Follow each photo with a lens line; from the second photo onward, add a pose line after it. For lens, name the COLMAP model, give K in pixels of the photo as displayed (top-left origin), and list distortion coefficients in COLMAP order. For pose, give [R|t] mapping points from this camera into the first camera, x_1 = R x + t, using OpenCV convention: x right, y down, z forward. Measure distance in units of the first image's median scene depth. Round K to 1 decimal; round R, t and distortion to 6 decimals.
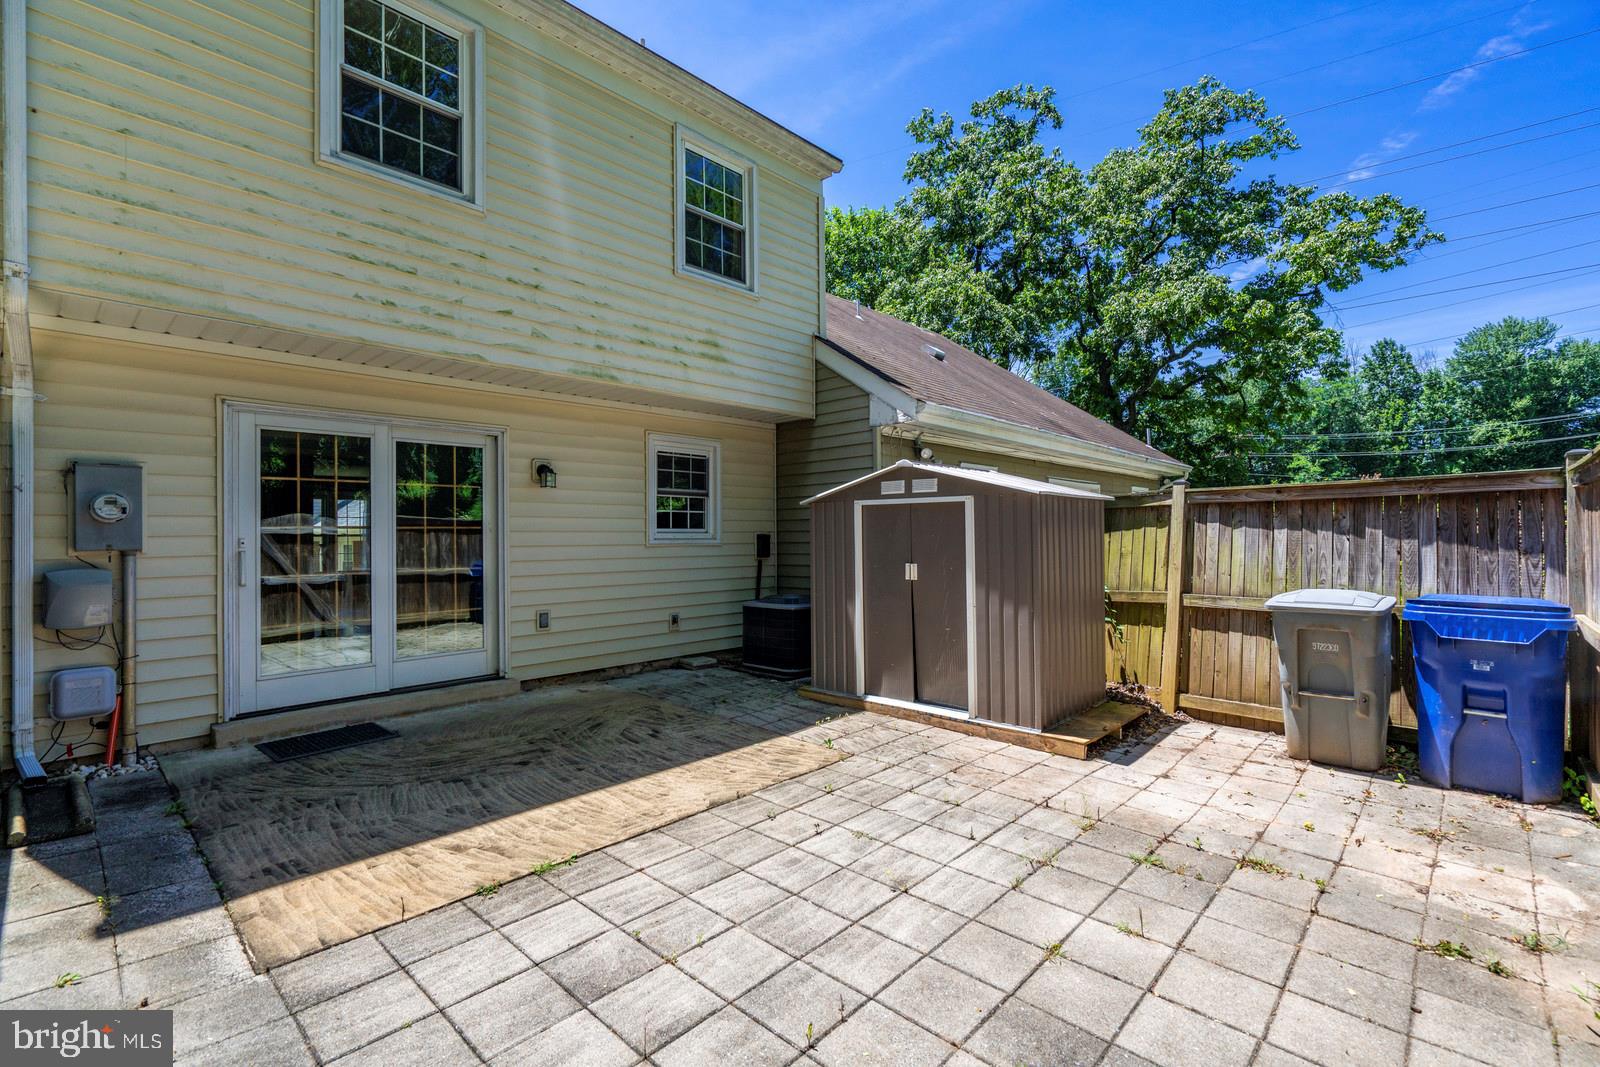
lens RADIAL K [[718.0, 0, 800.4], [0, 718.0, 526.0], [0, 0, 1]] dist [-0.003024, 0.000176]
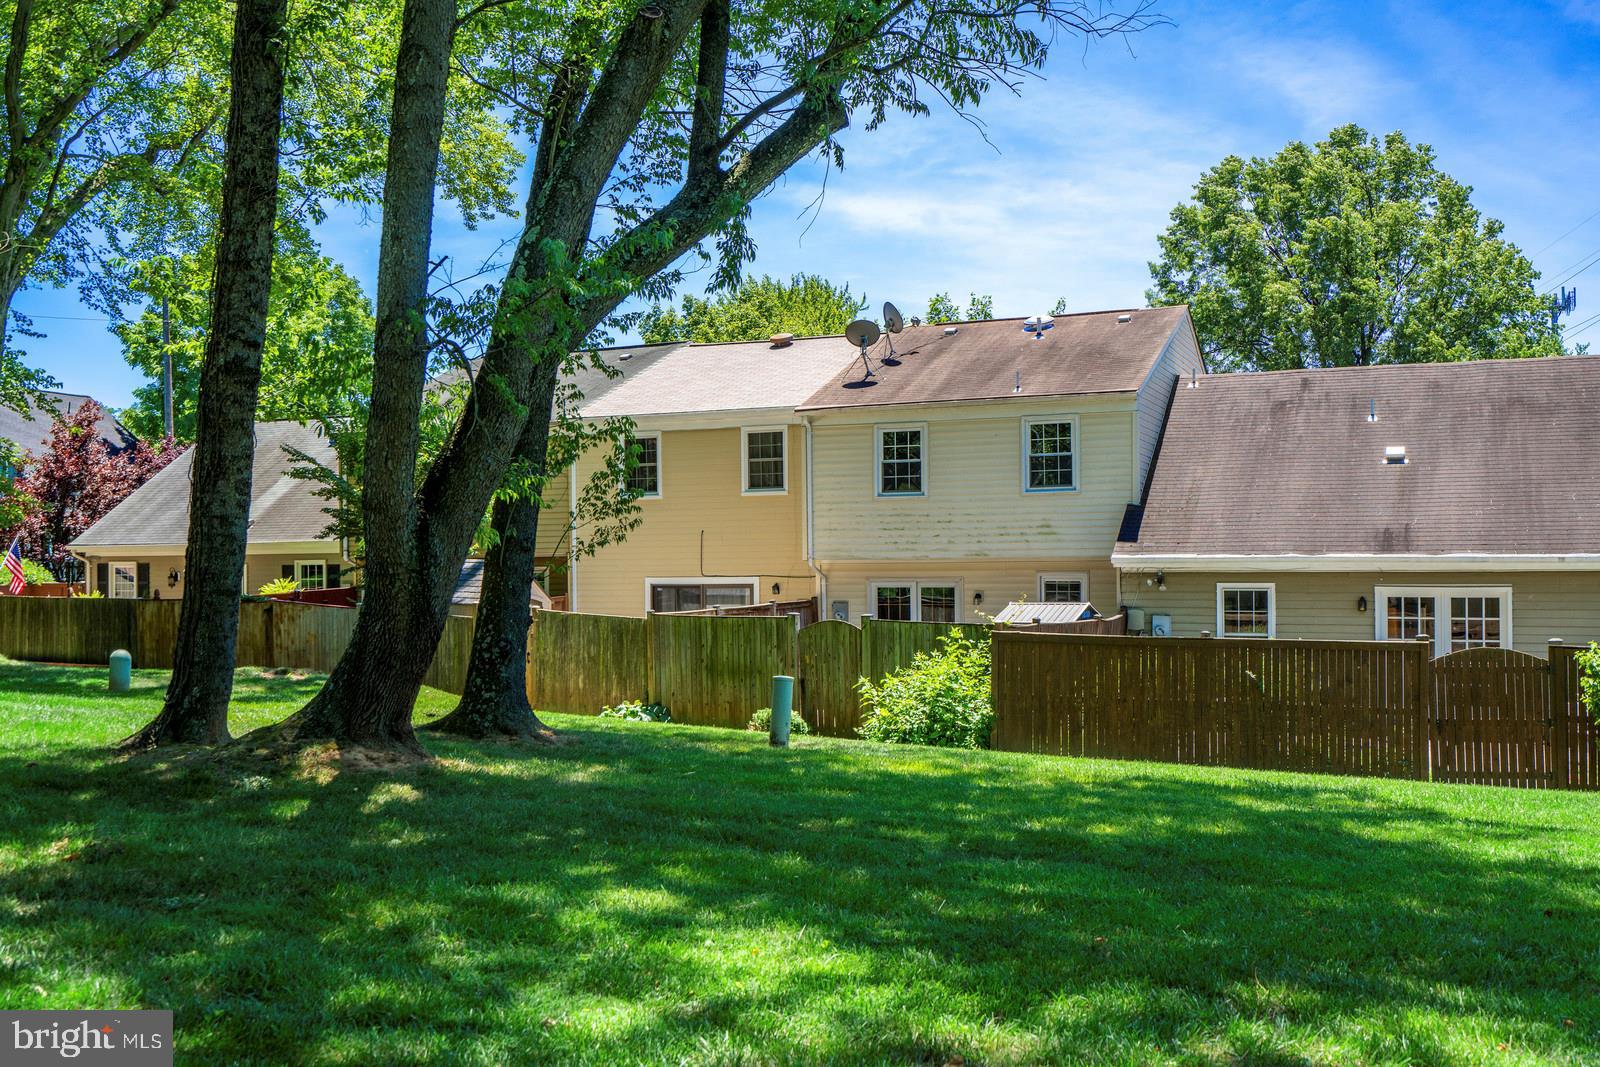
lens RADIAL K [[1560.9, 0, 830.7], [0, 1560.9, 536.6], [0, 0, 1]] dist [0.008010, 0.010239]
pose [[0.369077, -0.008441, -0.929361, 5.725955], [0.015760, 0.999872, -0.002823, -0.375030], [0.929265, -0.013605, 0.369162, -1.685510]]
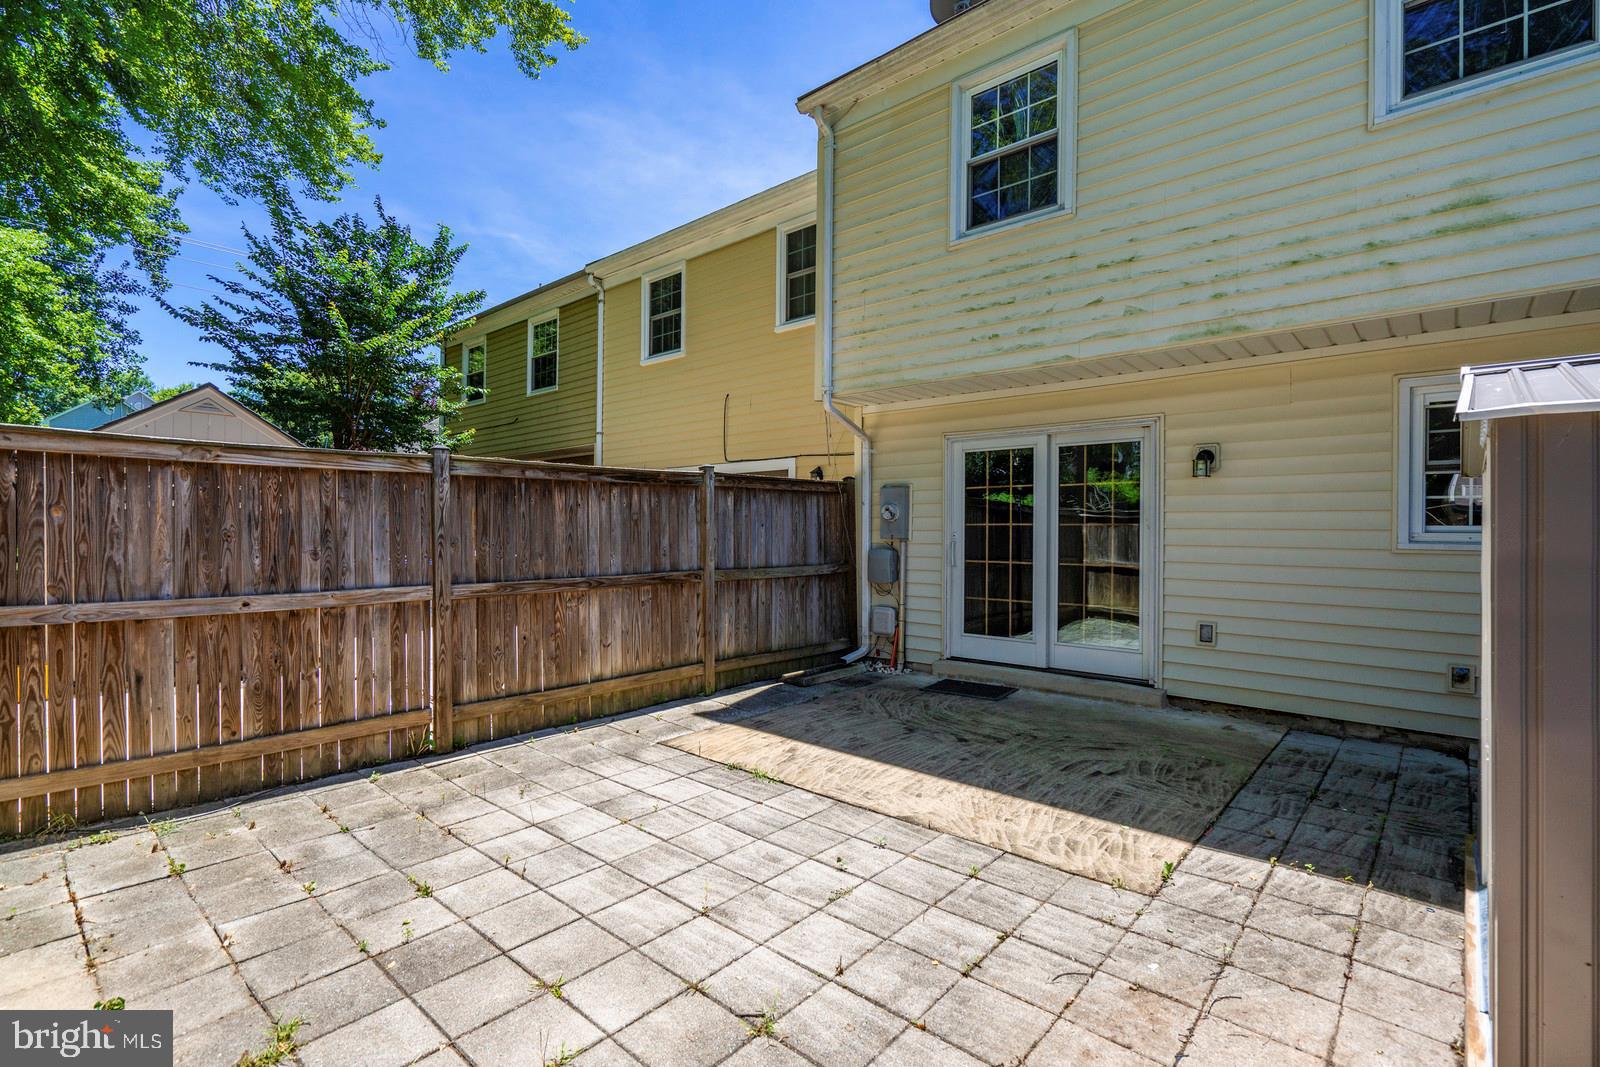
lens RADIAL K [[731.8, 0, 800.0], [0, 731.8, 533.5], [0, 0, 1]] dist [-0.006490, 0.000211]
pose [[0.033035, 0.009562, -0.999408, 0.739853], [0.002479, 0.999950, 0.009650, 0.005309], [0.999451, -0.002796, 0.033009, 0.743882]]
